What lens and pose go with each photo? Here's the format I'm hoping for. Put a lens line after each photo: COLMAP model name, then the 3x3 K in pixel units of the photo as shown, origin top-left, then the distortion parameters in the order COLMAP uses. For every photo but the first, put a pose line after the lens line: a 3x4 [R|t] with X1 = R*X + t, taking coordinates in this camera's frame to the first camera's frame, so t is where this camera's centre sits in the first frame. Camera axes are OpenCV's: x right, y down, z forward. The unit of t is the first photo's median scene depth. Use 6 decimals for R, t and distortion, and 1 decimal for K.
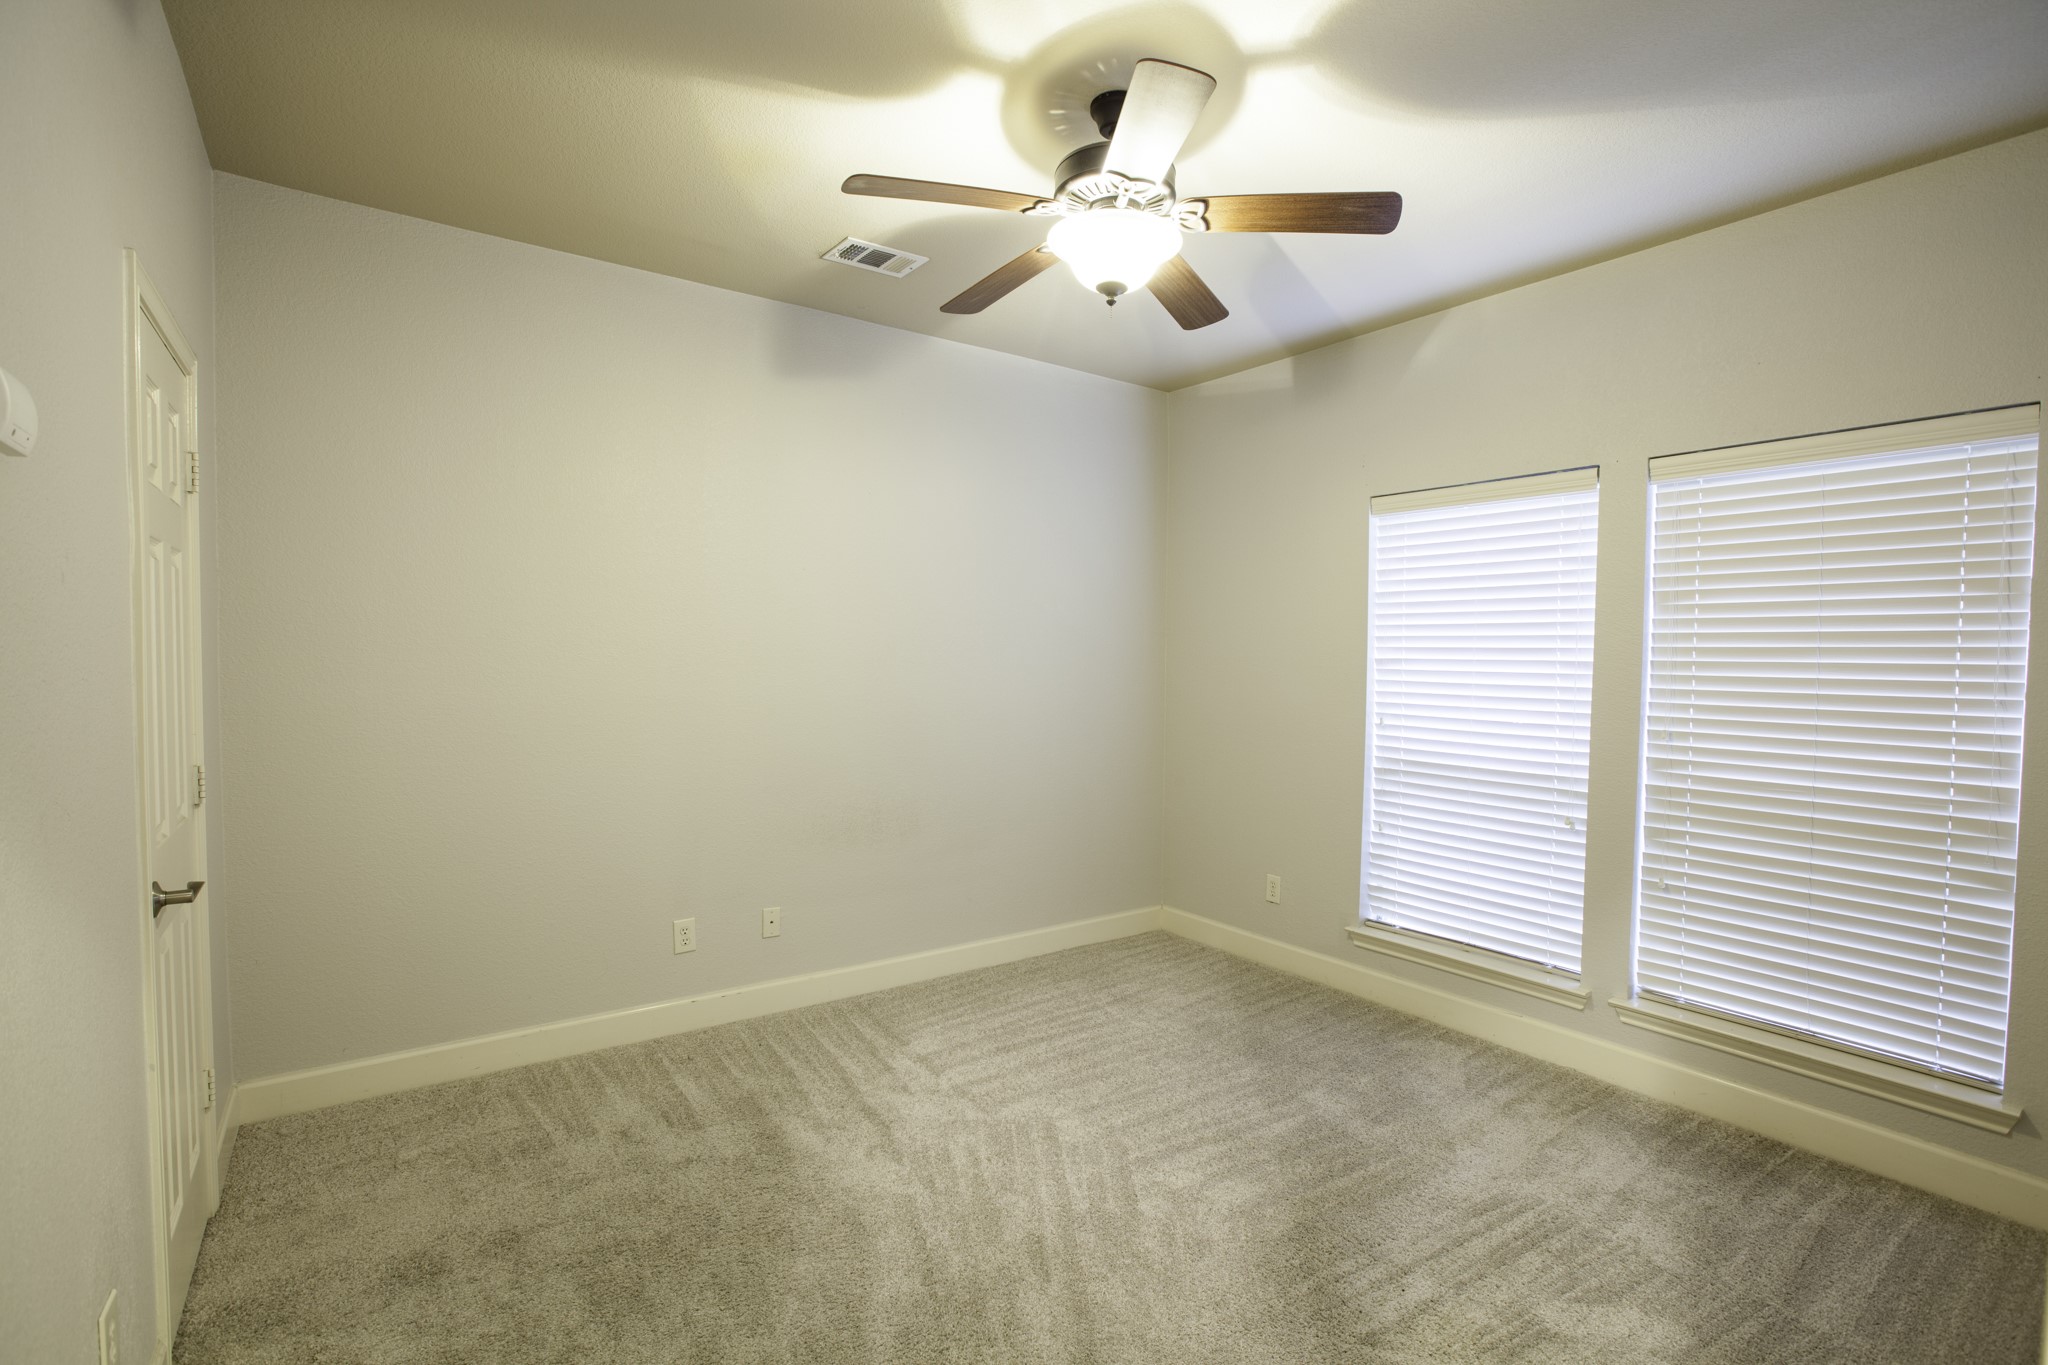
lens RADIAL K [[943.7, 0, 1034.1], [0, 943.7, 684.2], [0, 0, 1]] dist [-0.053163, 0.022098]
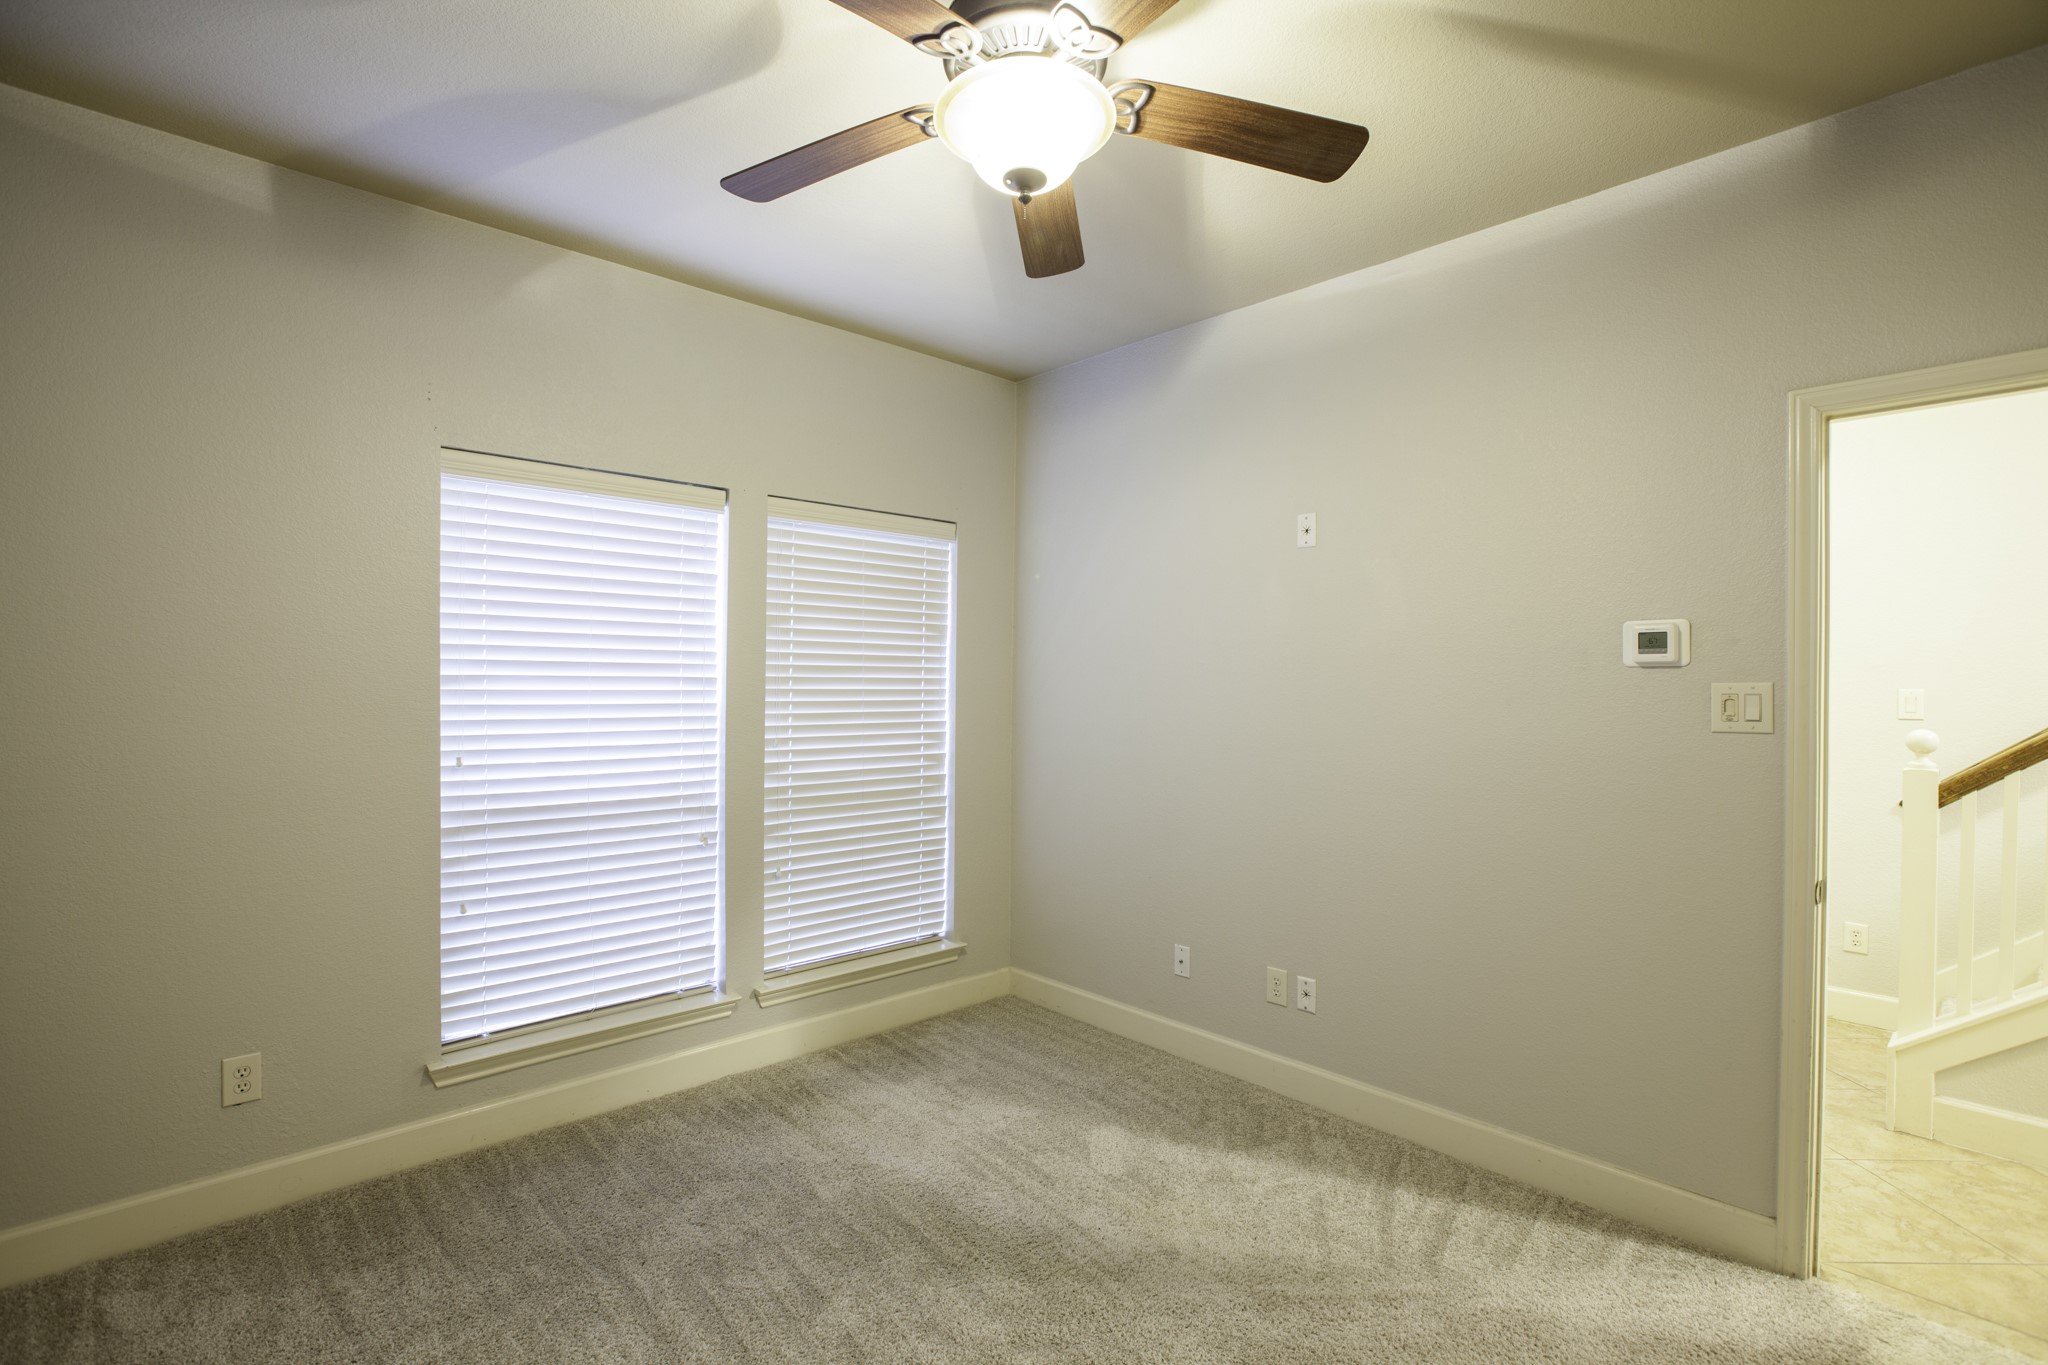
lens RADIAL K [[943.7, 0, 1034.1], [0, 943.7, 684.2], [0, 0, 1]] dist [-0.053163, 0.022098]
pose [[-0.127019, -0.019247, 0.991714, -0.481299], [0.020283, 0.999552, 0.021997, -0.033537], [-0.991693, 0.022909, -0.126572, 0.796810]]
